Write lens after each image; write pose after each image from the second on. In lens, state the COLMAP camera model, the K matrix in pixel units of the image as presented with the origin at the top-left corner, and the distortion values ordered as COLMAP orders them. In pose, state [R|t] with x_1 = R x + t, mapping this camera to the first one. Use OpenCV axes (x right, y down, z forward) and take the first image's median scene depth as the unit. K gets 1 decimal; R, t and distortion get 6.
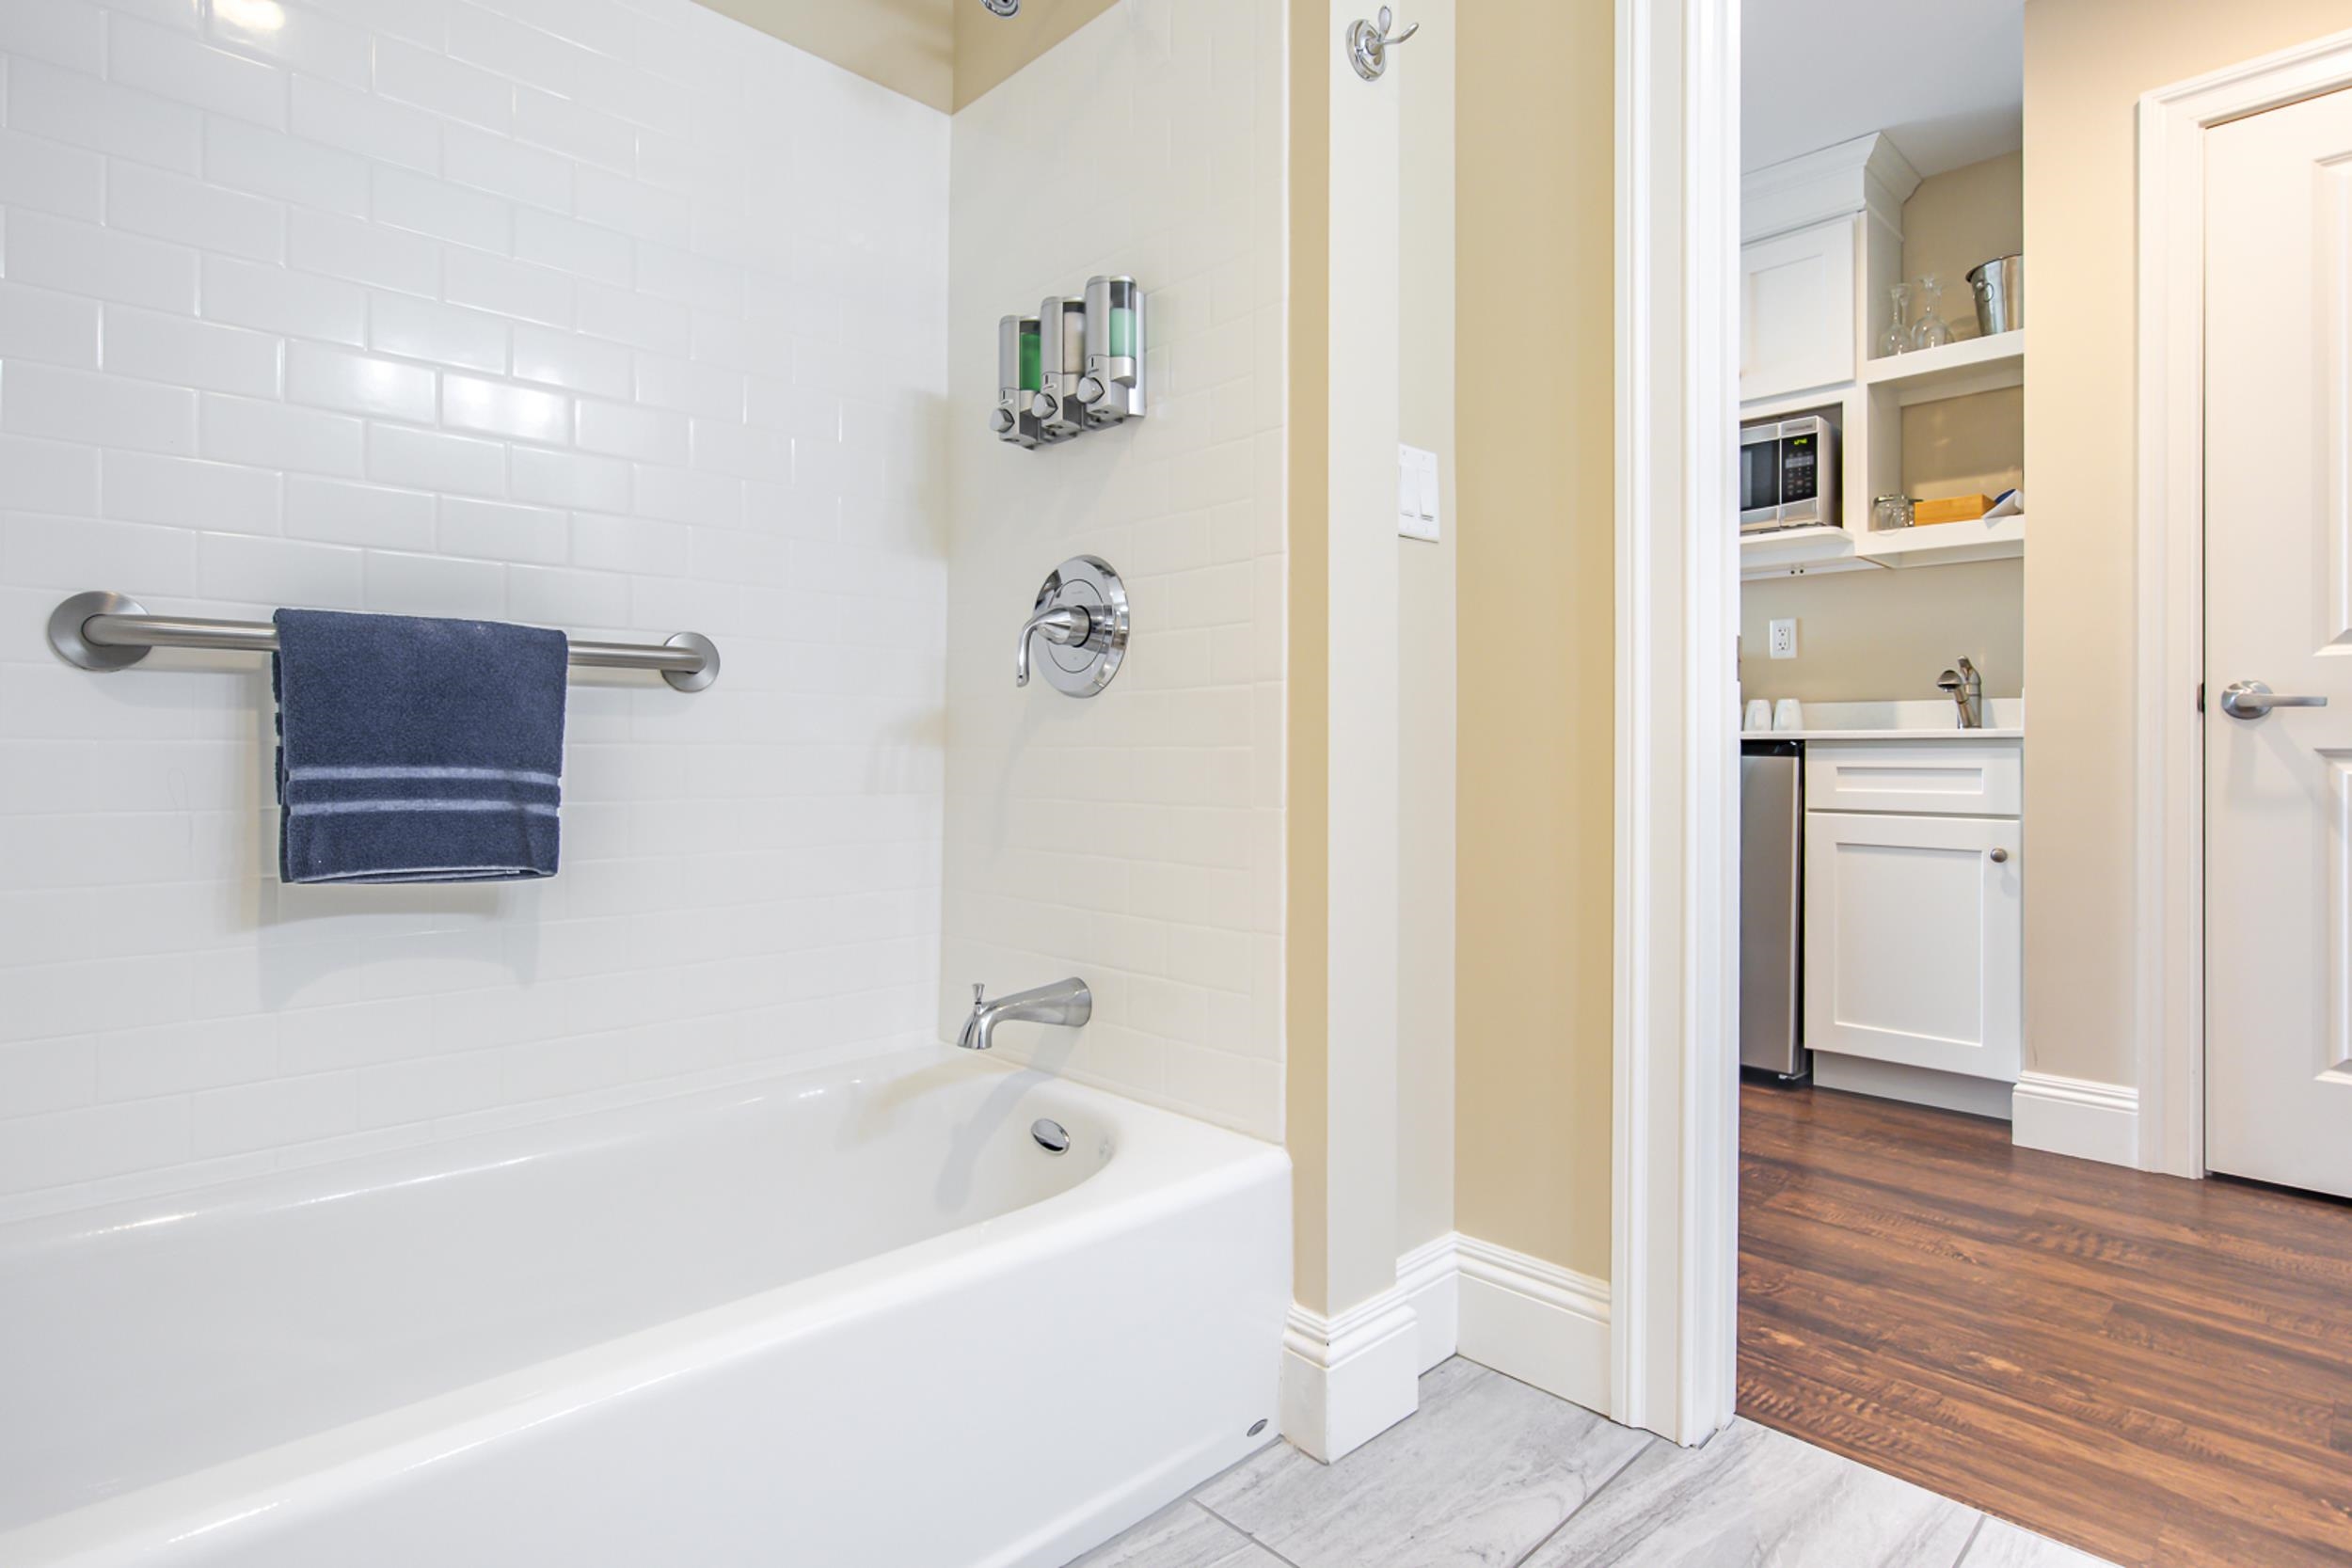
lens RADIAL K [[1205.3, 0, 1178.6], [0, 1205.3, 740.4], [0, 0, 1]] dist [-0.004564, -0.000276]
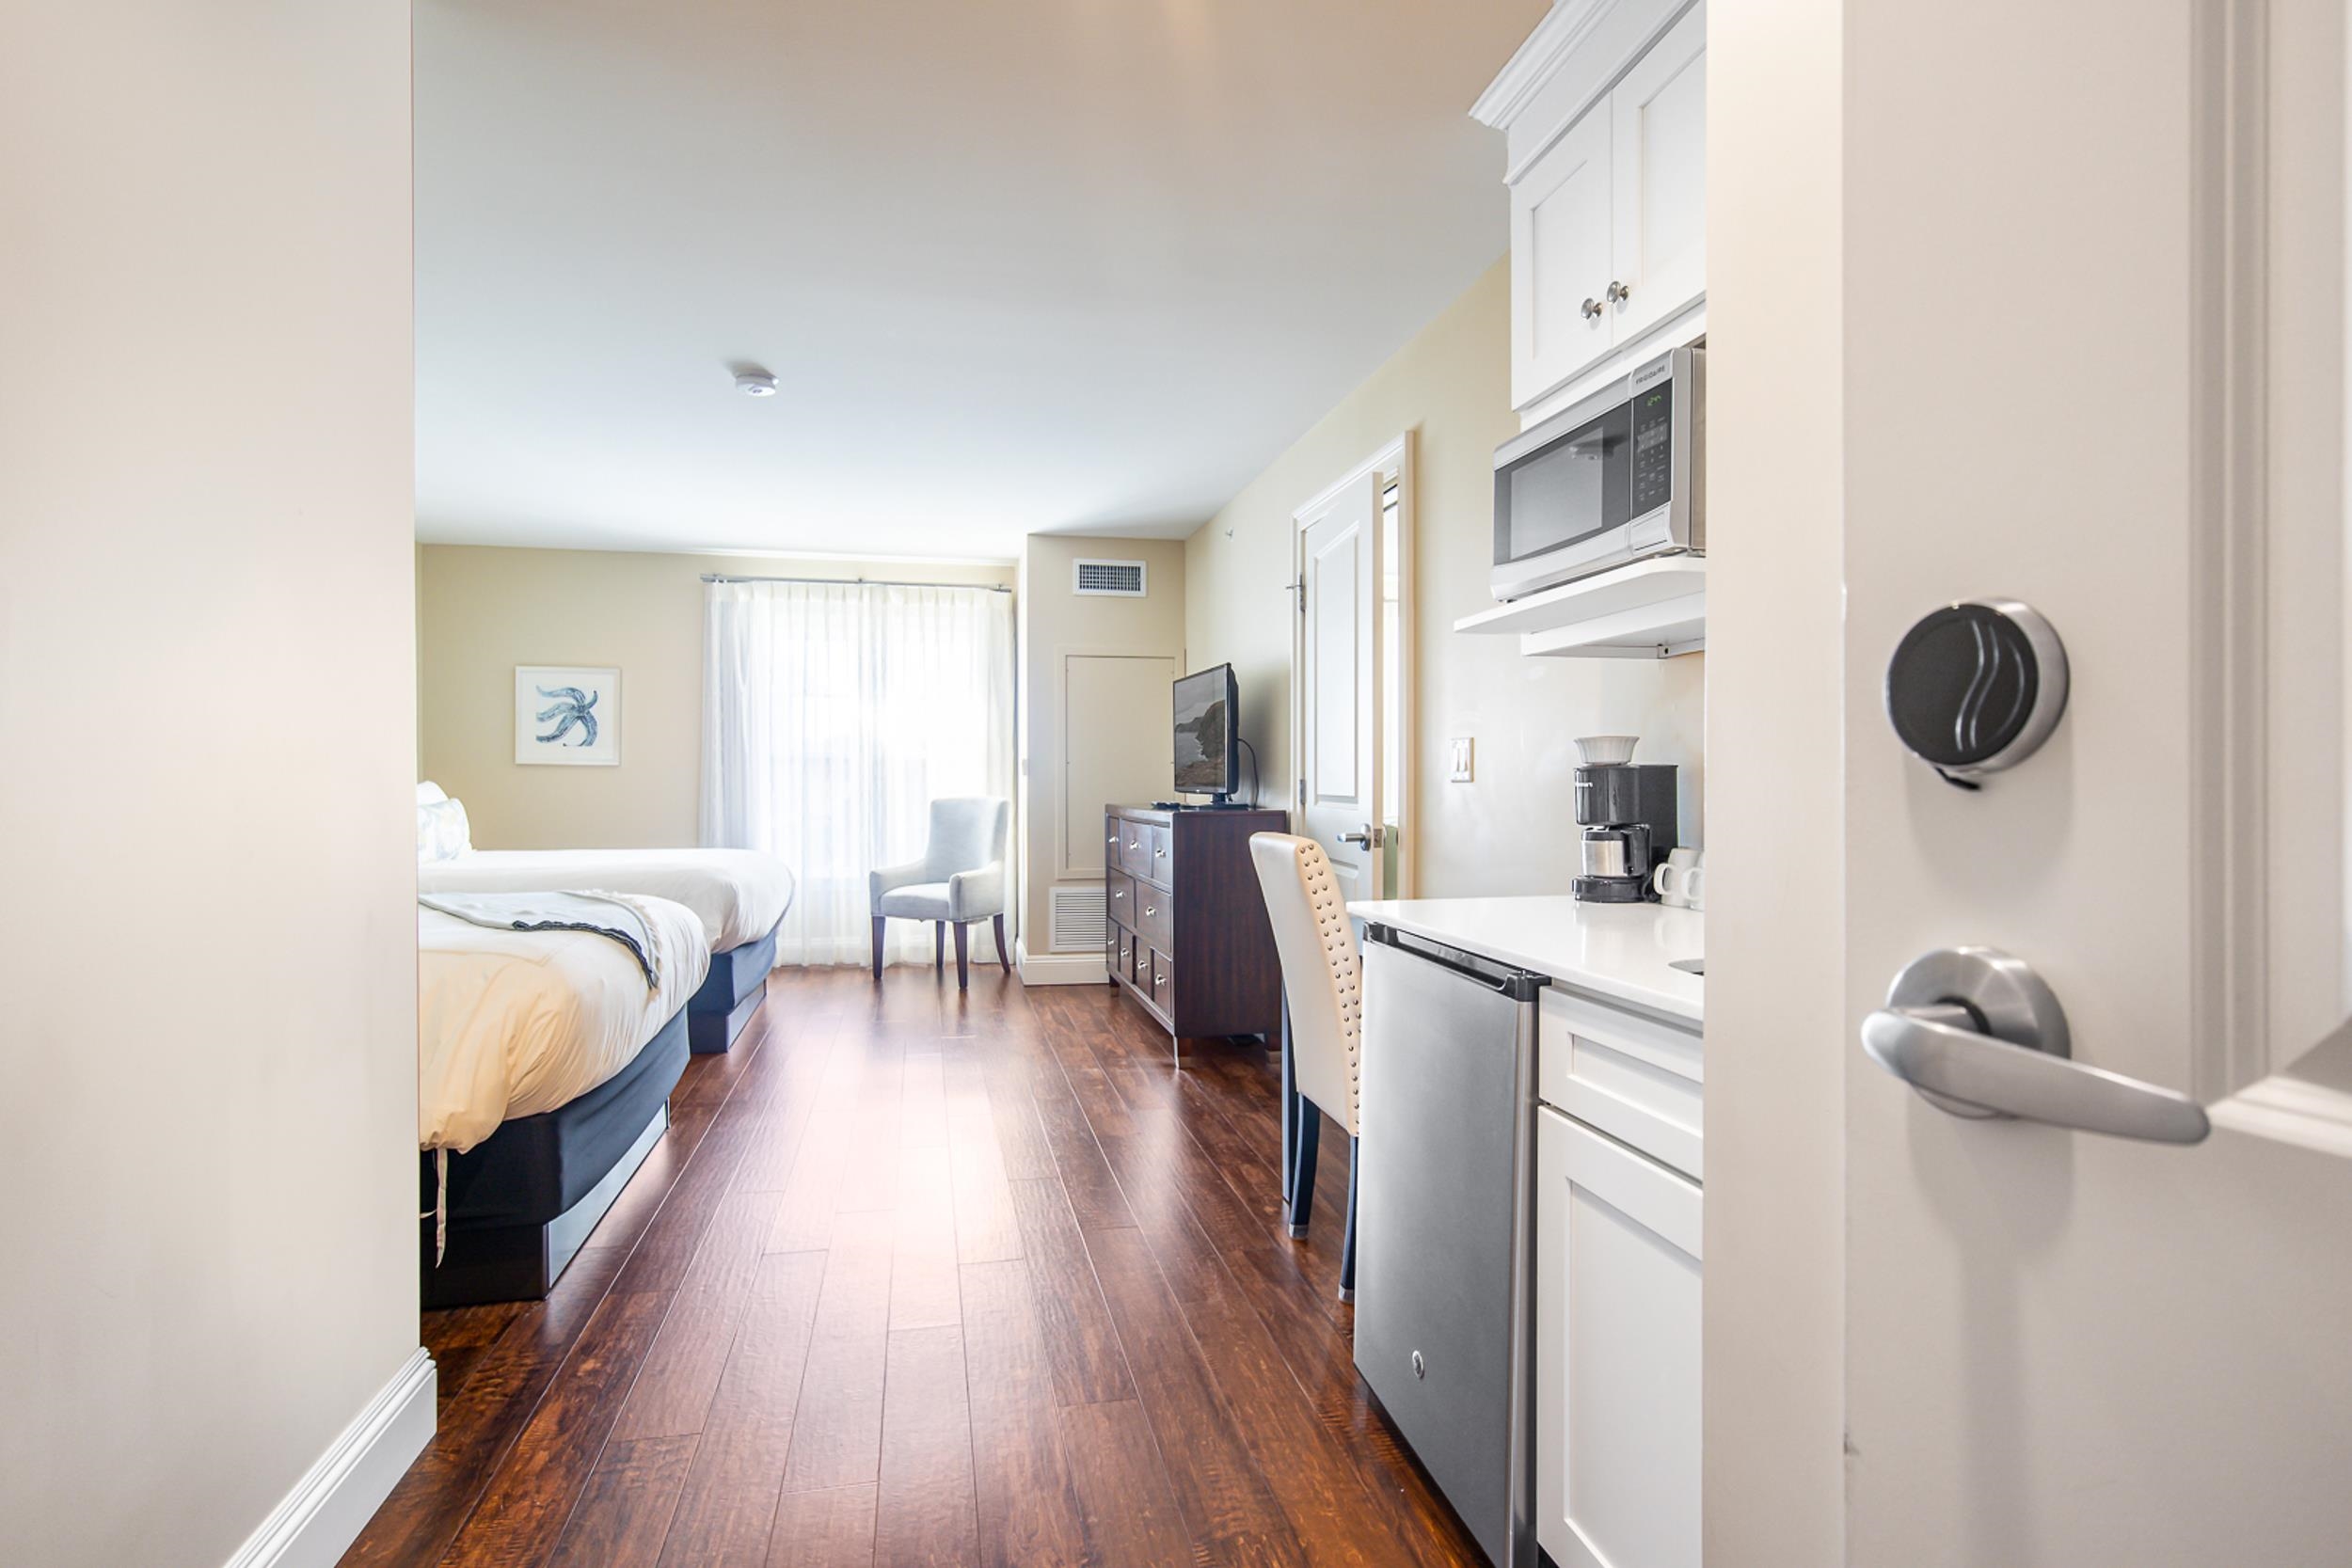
lens RADIAL K [[1174.5, 0, 1176.0], [0, 1174.5, 784.0], [0, 0, 1]] dist [-0.002074, -0.000121]
pose [[0.841284, -0.003882, -0.540579, 0.621892], [0.010999, 0.999890, 0.009936, -0.084612], [0.540481, -0.014305, 0.841234, 0.443229]]
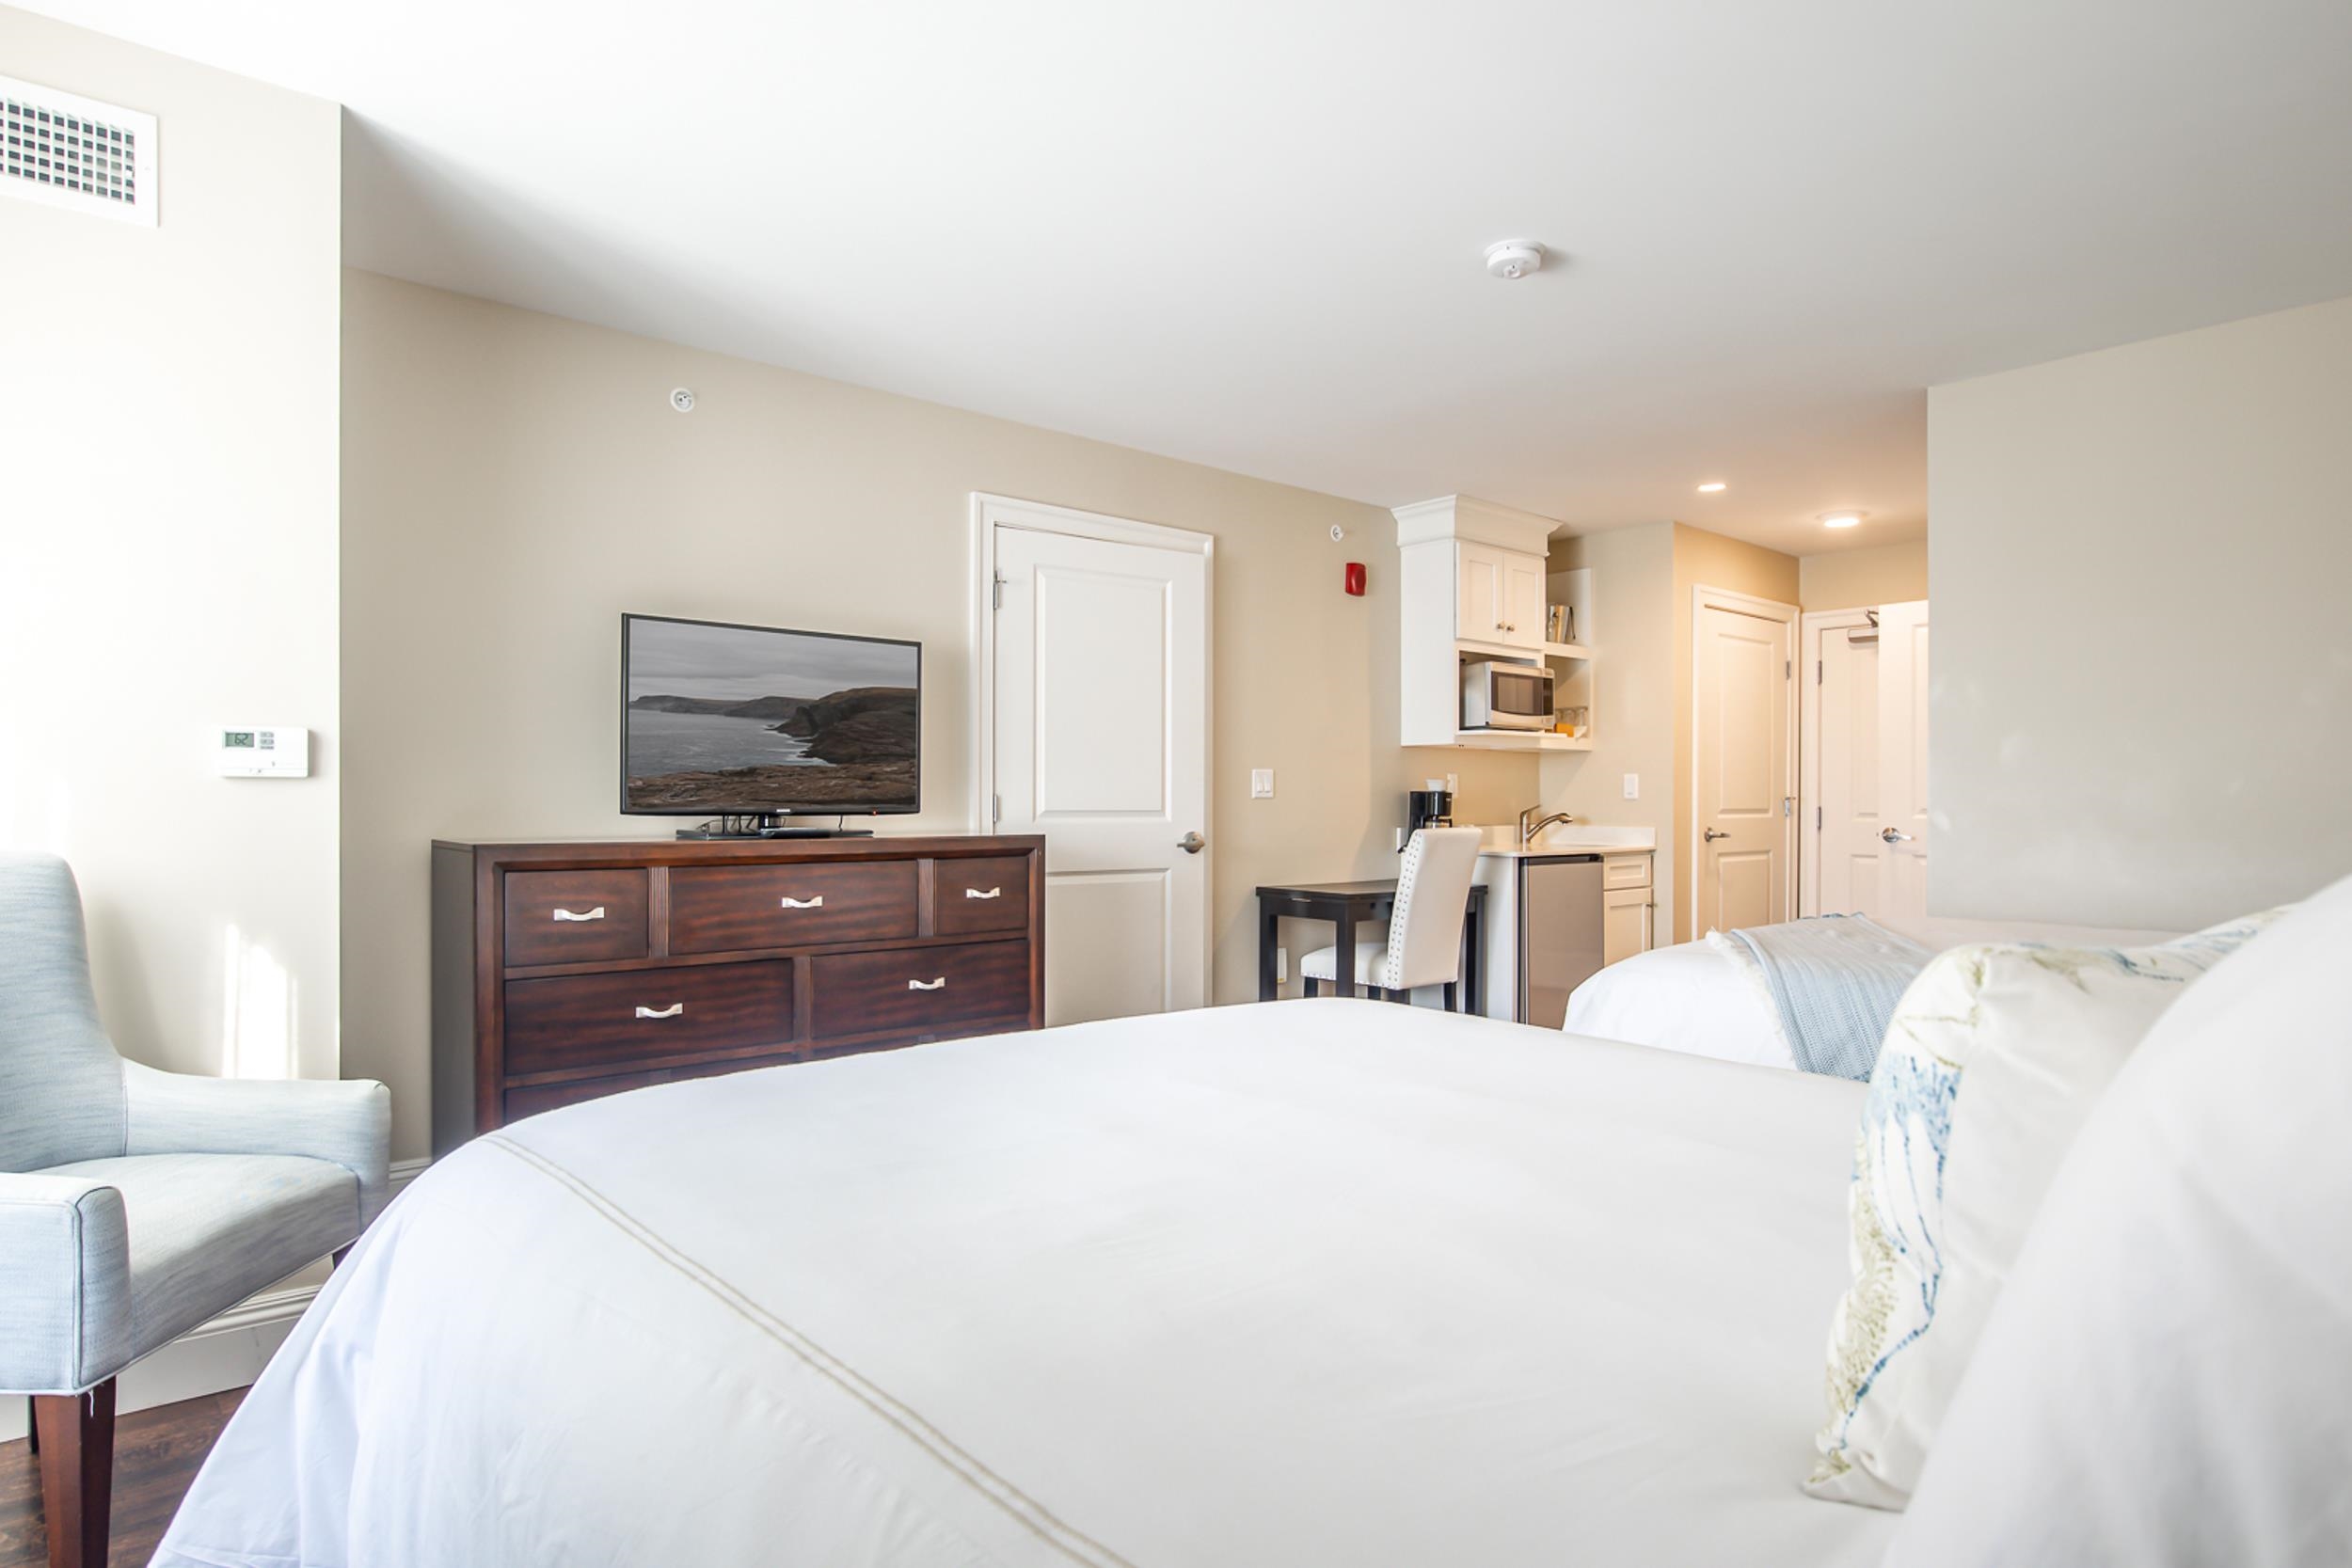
lens RADIAL K [[1287.8, 0, 1176.0], [0, 1287.8, 784.0], [0, 0, 1]] dist [-0.039901, 0.014126]
pose [[0.068065, 0.006428, 0.997660, -1.424662], [-0.012713, 0.999904, -0.005576, -0.081943], [-0.997600, -0.012304, 0.068140, 1.434146]]
